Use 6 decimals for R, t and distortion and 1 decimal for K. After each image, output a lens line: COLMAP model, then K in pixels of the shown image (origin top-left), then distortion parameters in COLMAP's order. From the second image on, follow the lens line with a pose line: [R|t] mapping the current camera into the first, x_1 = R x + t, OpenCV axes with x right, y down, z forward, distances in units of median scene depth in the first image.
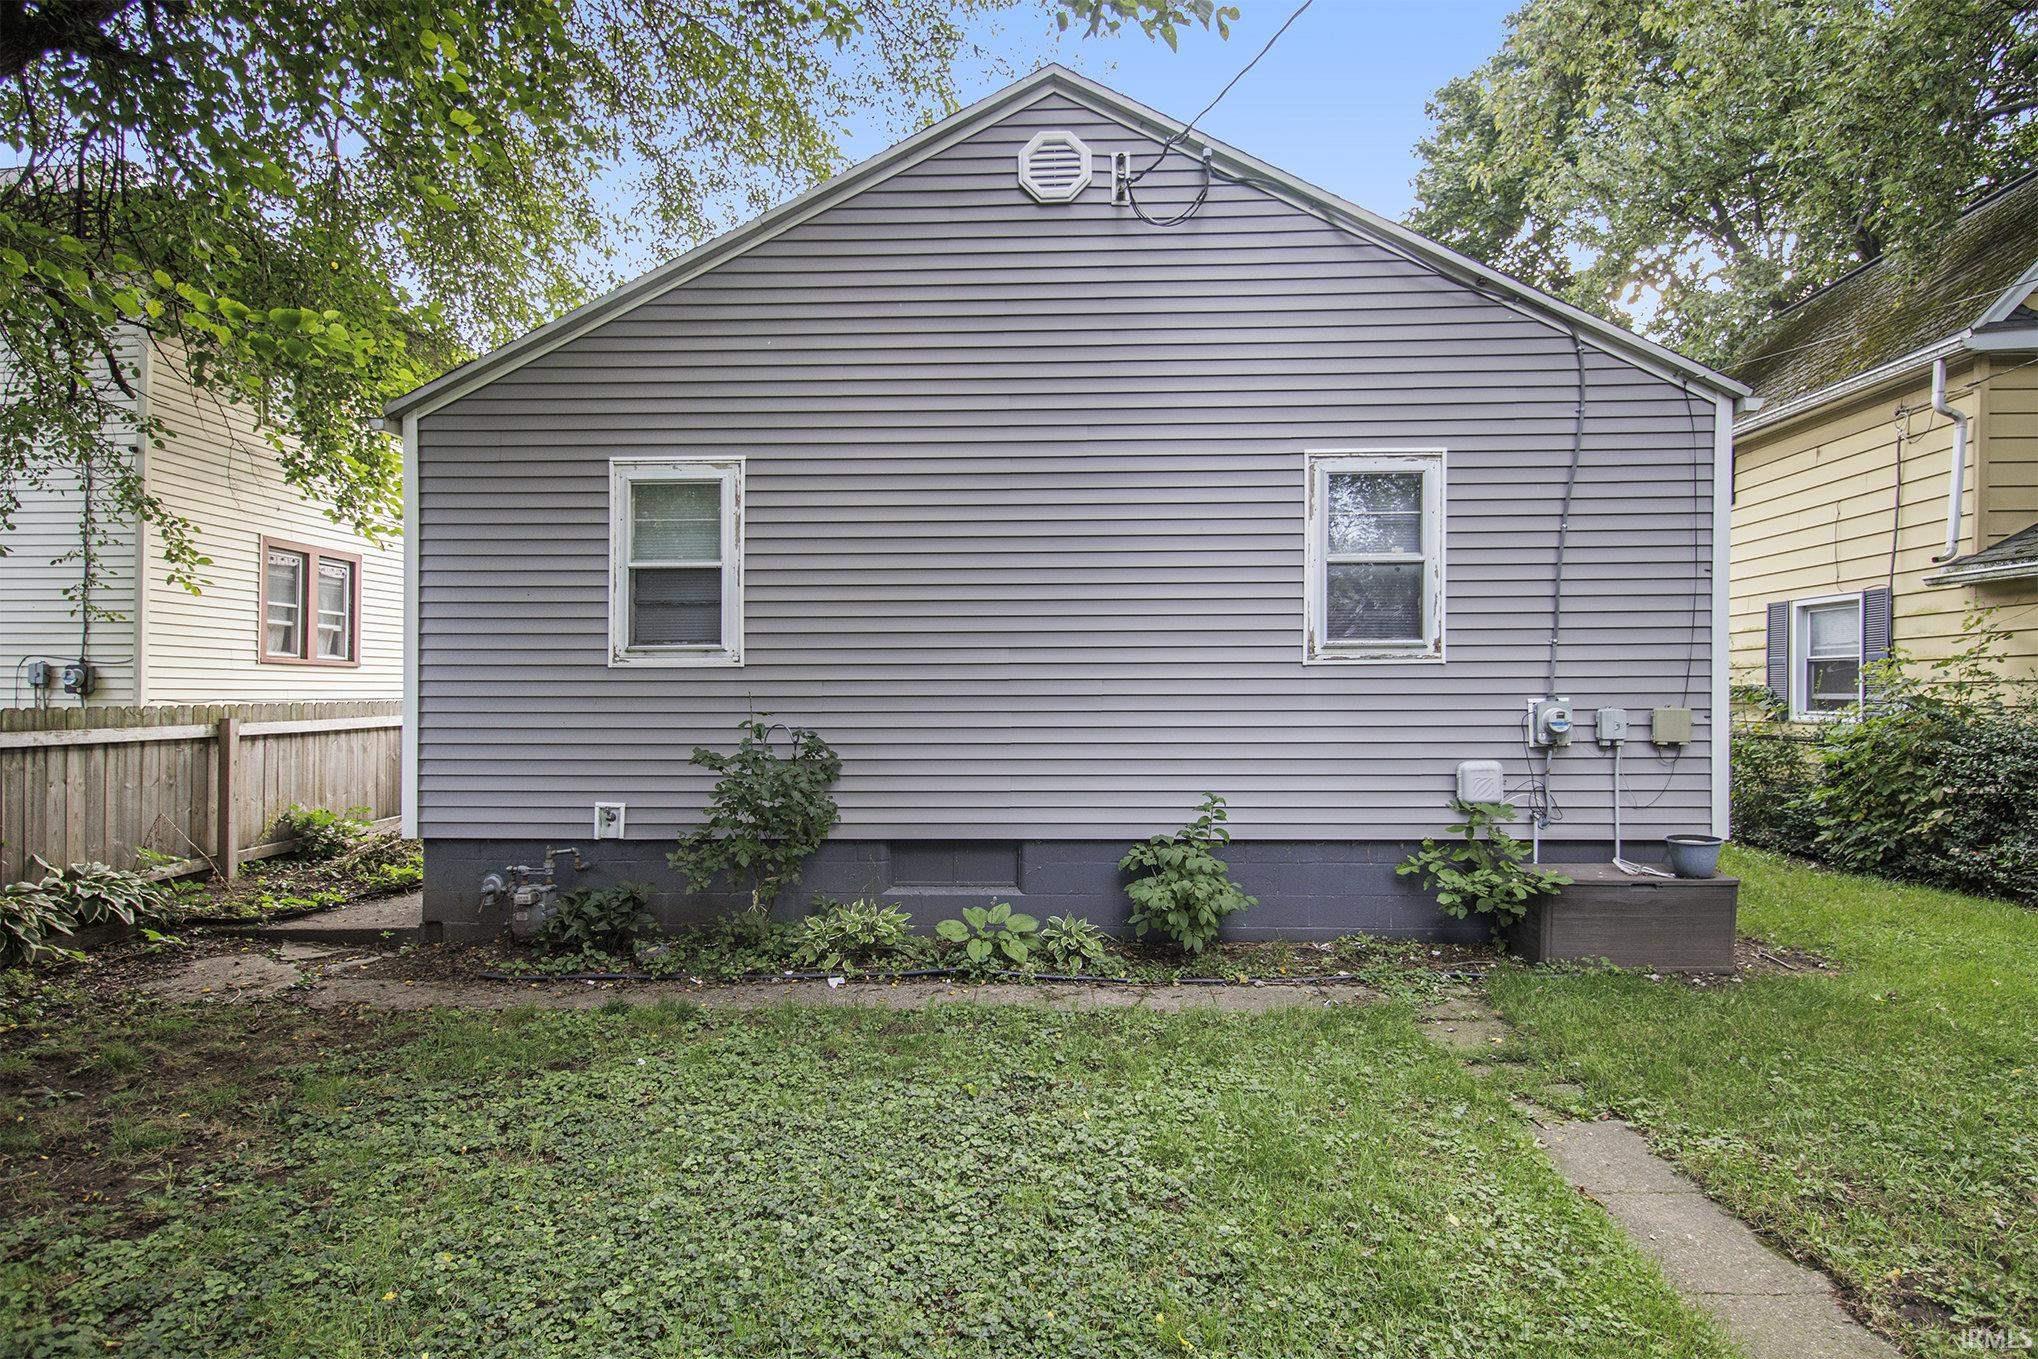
lens RADIAL K [[1143.5, 0, 1021.5], [0, 1143.5, 678.4], [0, 0, 1]] dist [0.001259, -0.001057]
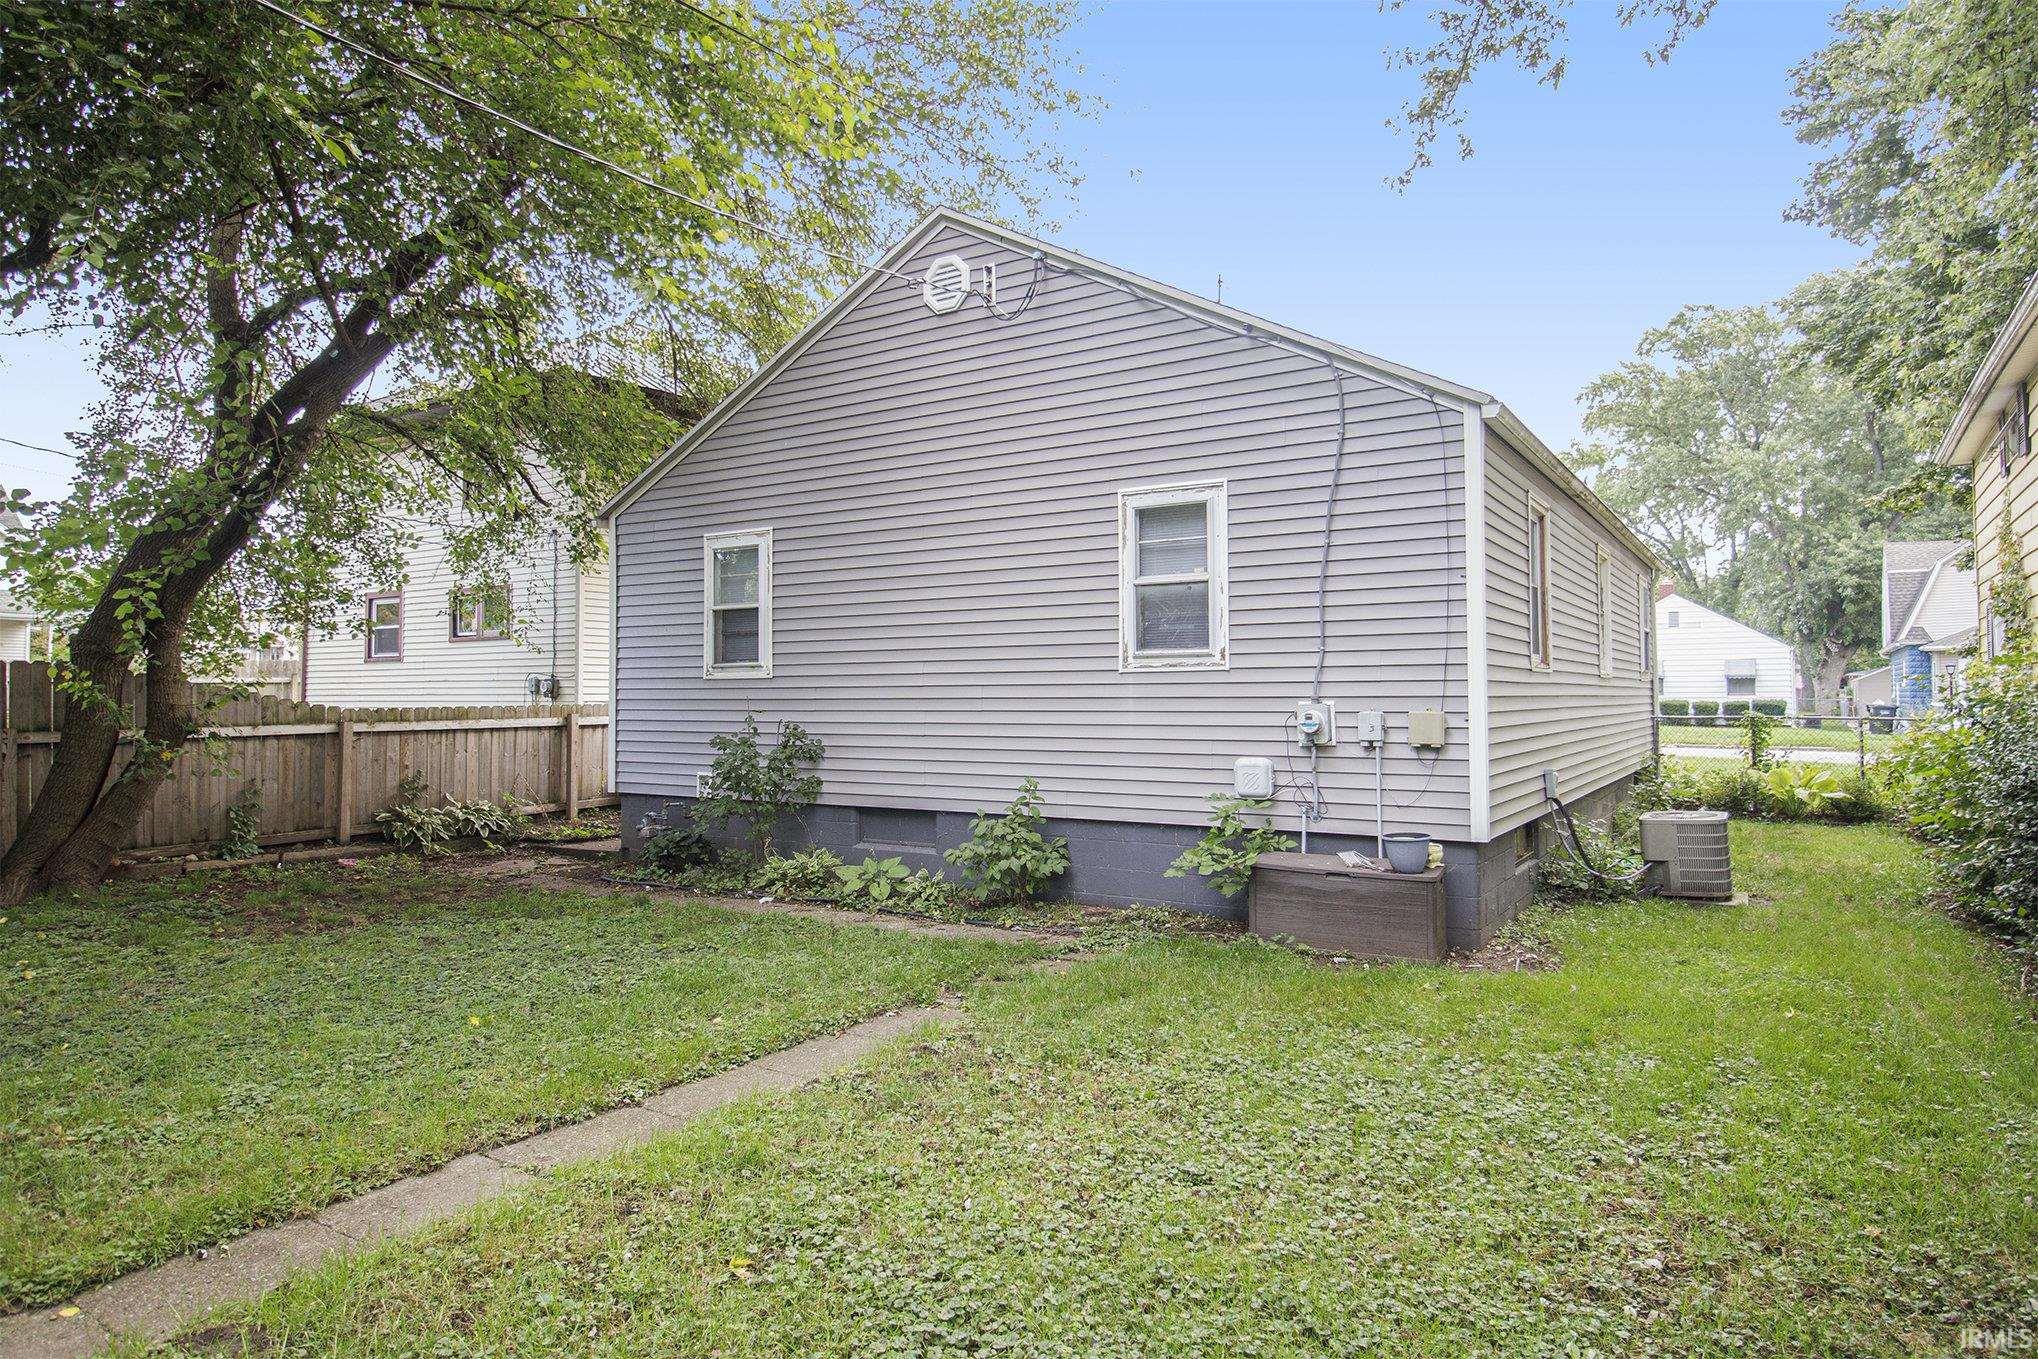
lens RADIAL K [[1211.3, 0, 1031.3], [0, 1211.3, 674.3], [0, 0, 1]] dist [0.006574, 0.000600]
pose [[0.866491, -0.010198, -0.499089, 0.782614], [0.008328, 0.999947, -0.005973, -0.003399], [0.499123, 0.001019, 0.866530, -0.123618]]
